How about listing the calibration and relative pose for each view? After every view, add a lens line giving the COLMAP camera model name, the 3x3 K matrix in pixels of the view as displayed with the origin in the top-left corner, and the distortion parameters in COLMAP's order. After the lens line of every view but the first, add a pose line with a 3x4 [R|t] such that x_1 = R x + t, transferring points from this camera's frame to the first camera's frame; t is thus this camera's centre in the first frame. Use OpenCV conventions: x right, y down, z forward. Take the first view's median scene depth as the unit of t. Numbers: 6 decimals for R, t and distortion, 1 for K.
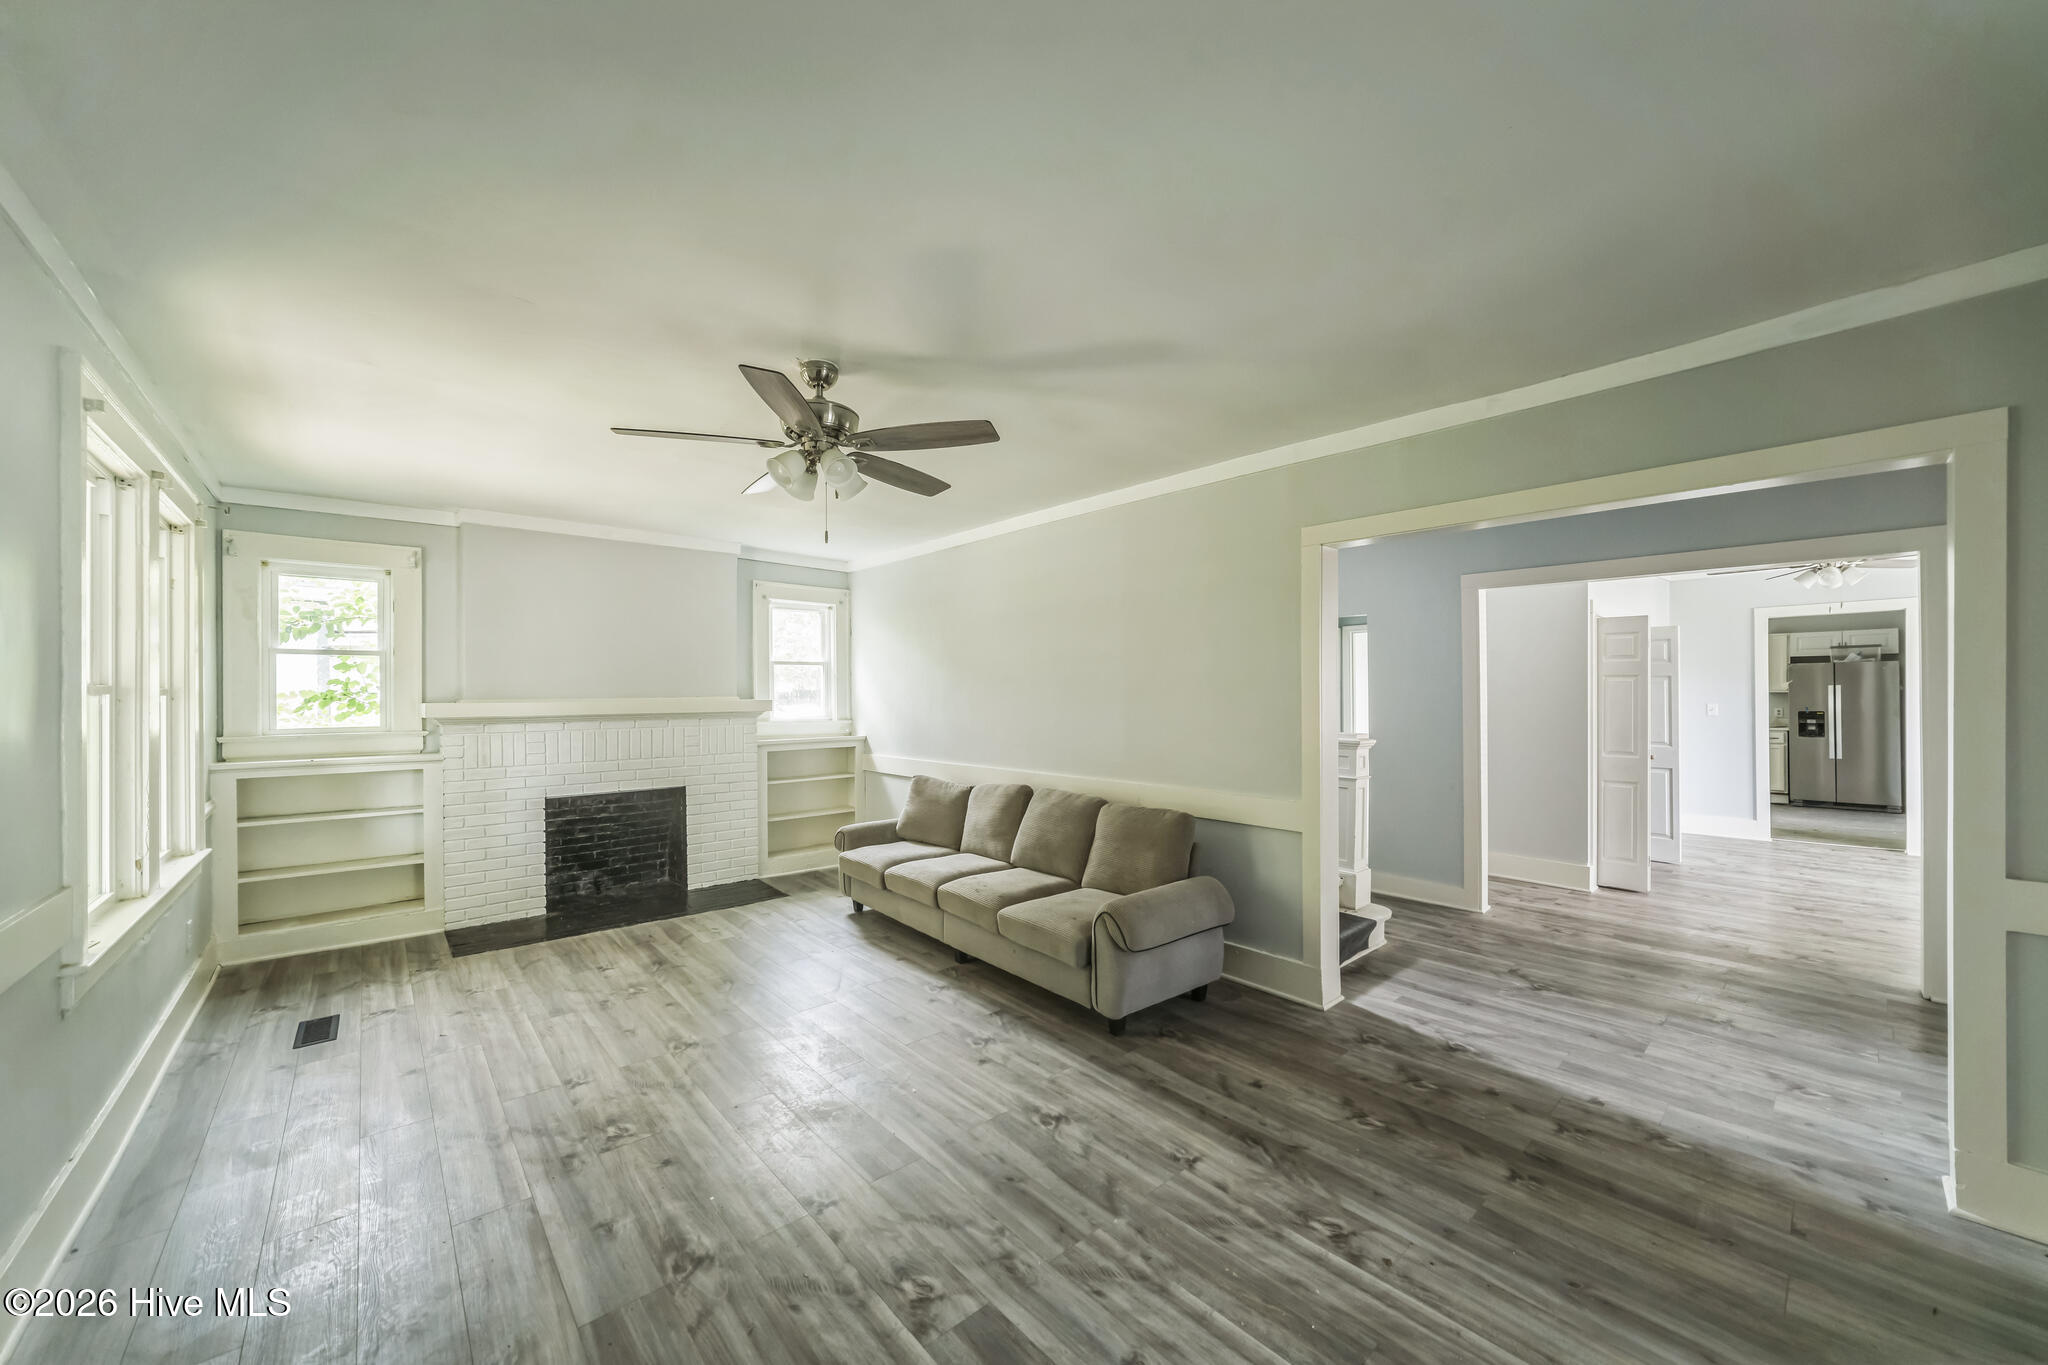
lens RADIAL K [[749.5, 0, 1020.8], [0, 749.5, 695.0], [0, 0, 1]] dist [-0.012980, 0.000016]
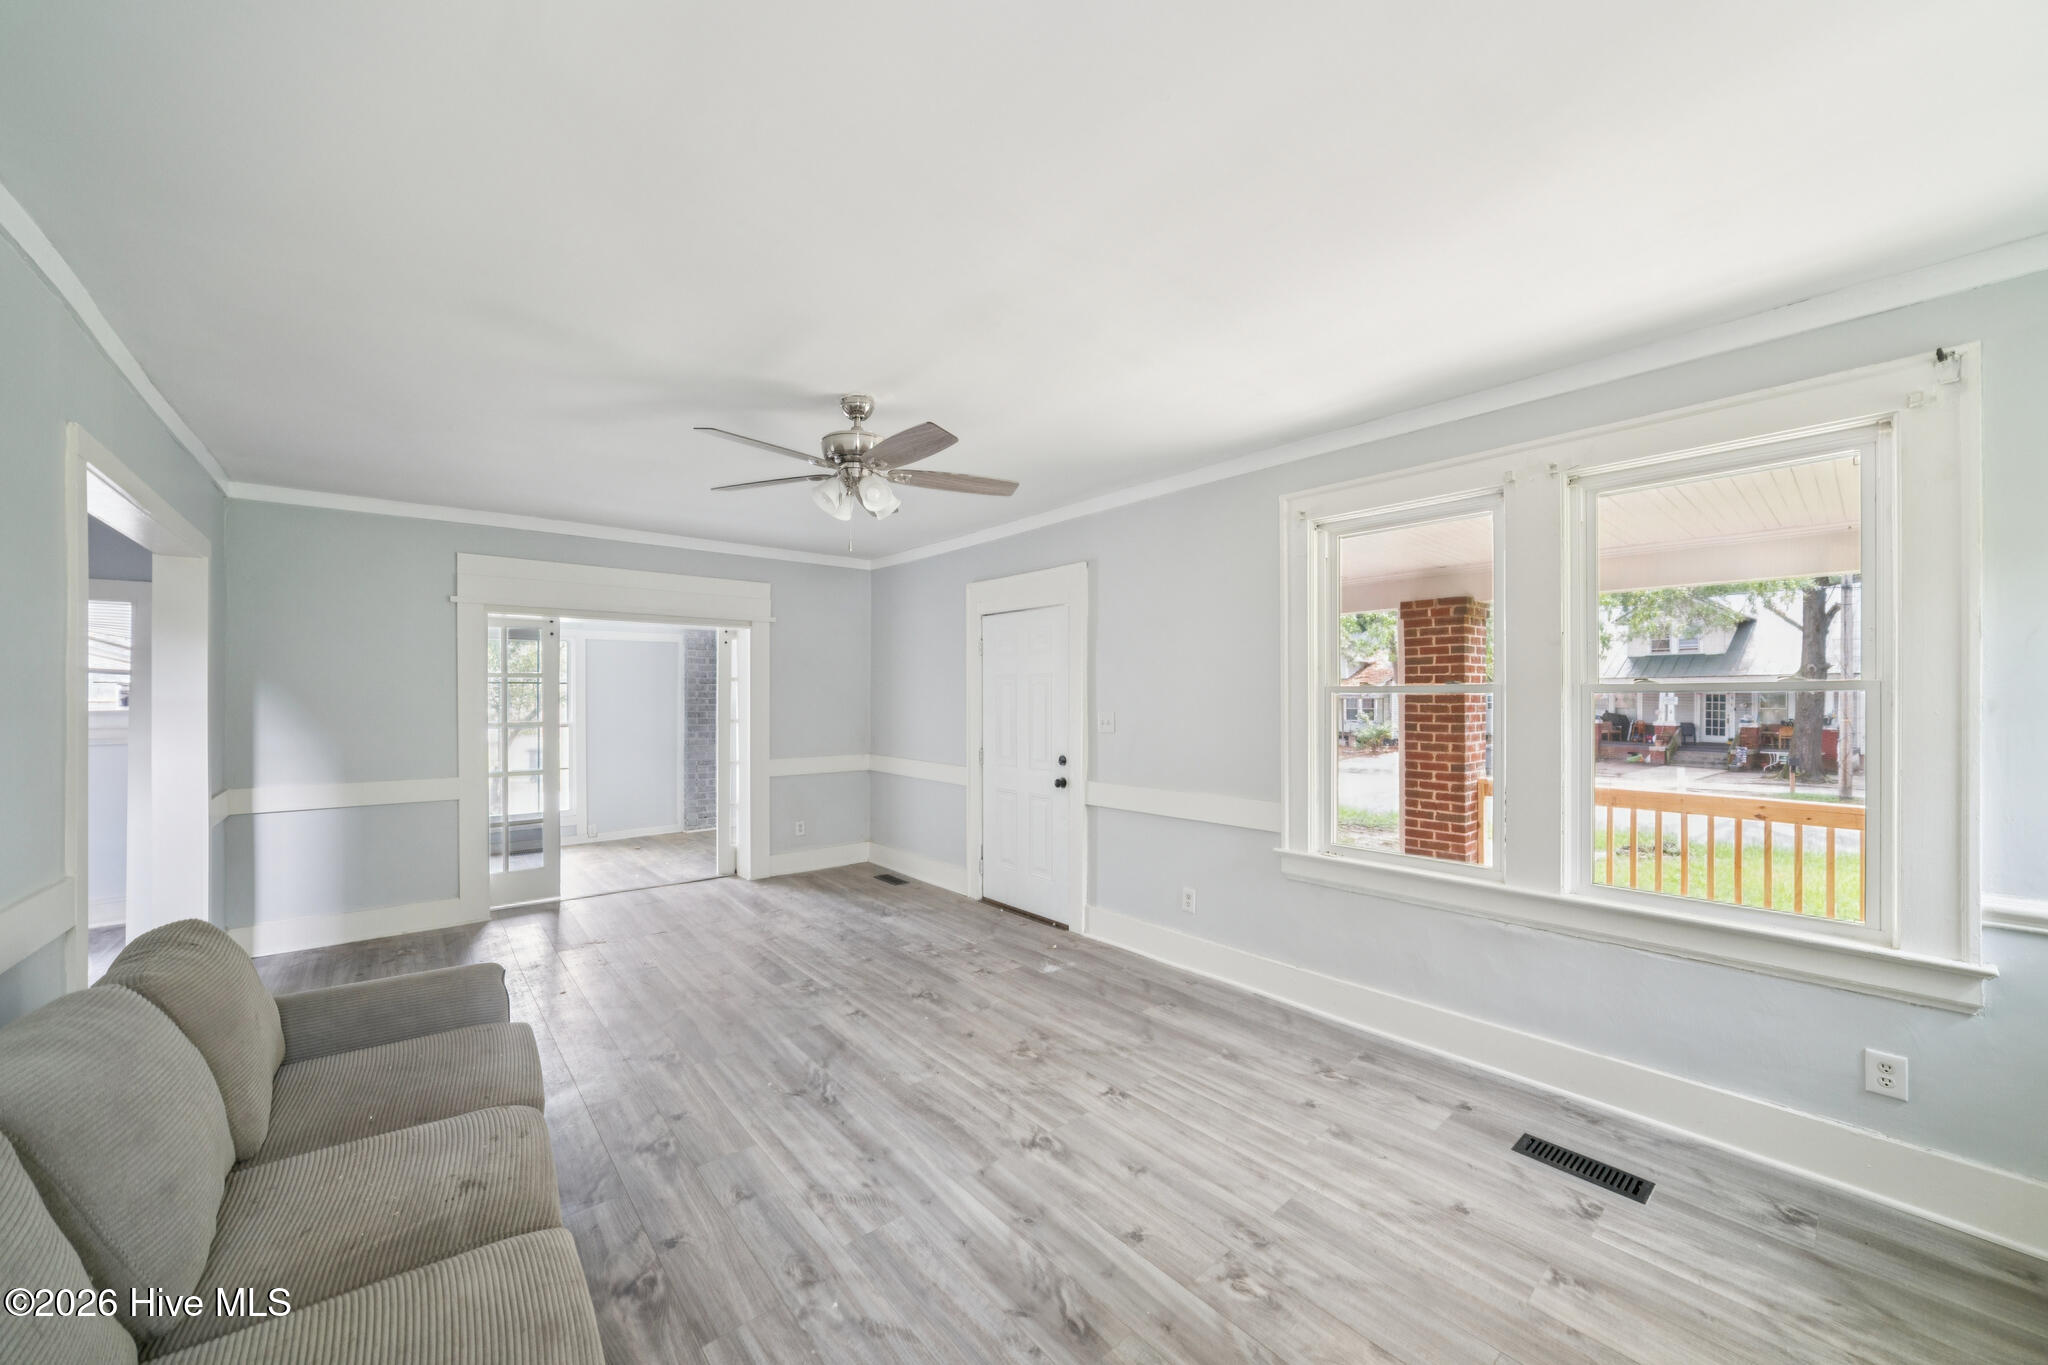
lens RADIAL K [[749.5, 0, 1020.8], [0, 749.5, 695.0], [0, 0, 1]] dist [-0.012980, 0.000016]
pose [[-0.999810, 0.004531, 0.018933, -0.544386], [0.004450, 0.999981, -0.004308, 0.005647], [-0.018952, -0.004223, -0.999811, 2.162580]]
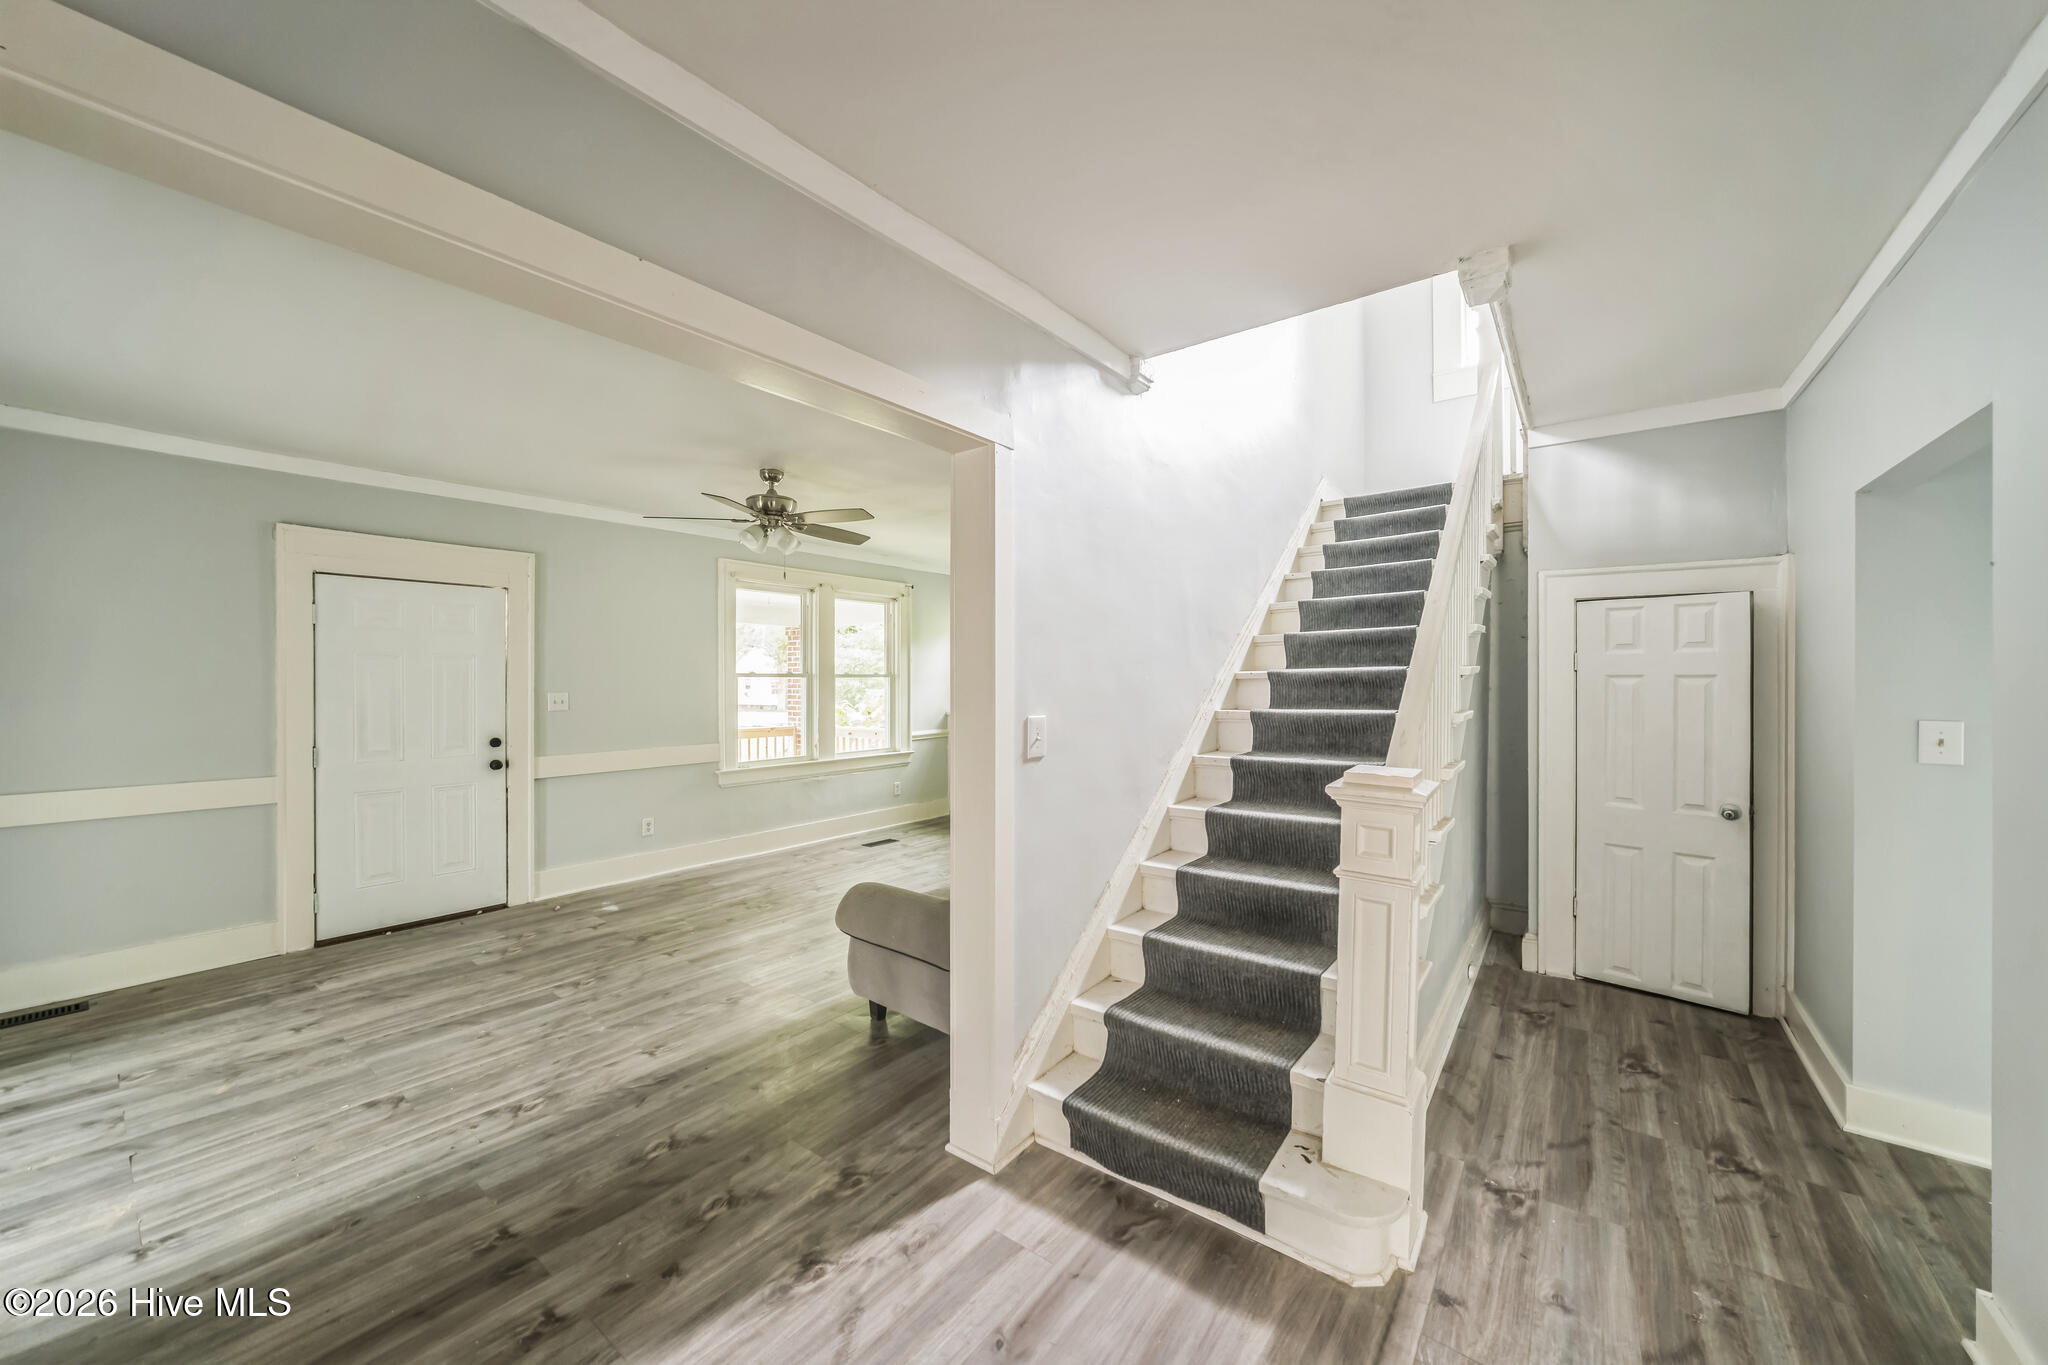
lens RADIAL K [[743.1, 0, 1027.8], [0, 743.1, 676.6], [0, 0, 1]] dist [-0.010064, 0.000203]
pose [[0.198328, 0.000509, -0.980136, 1.425145], [0.000160, 1.000000, 0.000552, -0.004071], [0.980136, -0.000266, 0.198328, 1.248897]]
